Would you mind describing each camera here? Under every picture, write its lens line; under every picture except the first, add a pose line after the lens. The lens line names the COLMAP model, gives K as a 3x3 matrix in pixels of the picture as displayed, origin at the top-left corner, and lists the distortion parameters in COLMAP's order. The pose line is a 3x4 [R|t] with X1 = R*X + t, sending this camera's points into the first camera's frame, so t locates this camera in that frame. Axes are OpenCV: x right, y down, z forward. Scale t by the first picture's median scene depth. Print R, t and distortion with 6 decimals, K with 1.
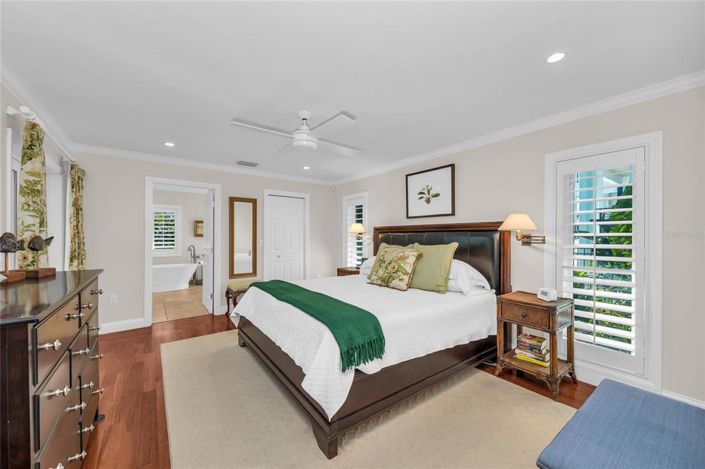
lens RADIAL K [[271.1, 0, 346.7], [0, 271.1, 235.7], [0, 0, 1]] dist [0.000048, -0.000003]
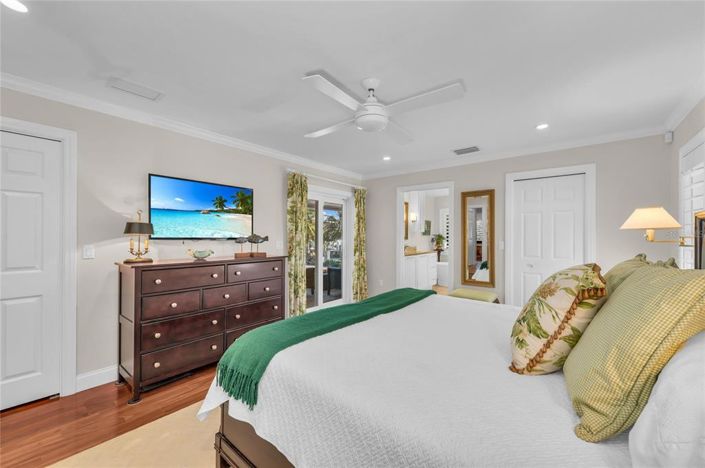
lens RADIAL K [[271.1, 0, 346.7], [0, 271.1, 235.2], [0, 0, 1]] dist [0.000048, -0.000003]
pose [[0.257234, -0.003940, -0.966341, 0.456765], [-0.002268, 0.999986, -0.004681, 0.003098], [0.966346, 0.003396, 0.257222, 0.555448]]
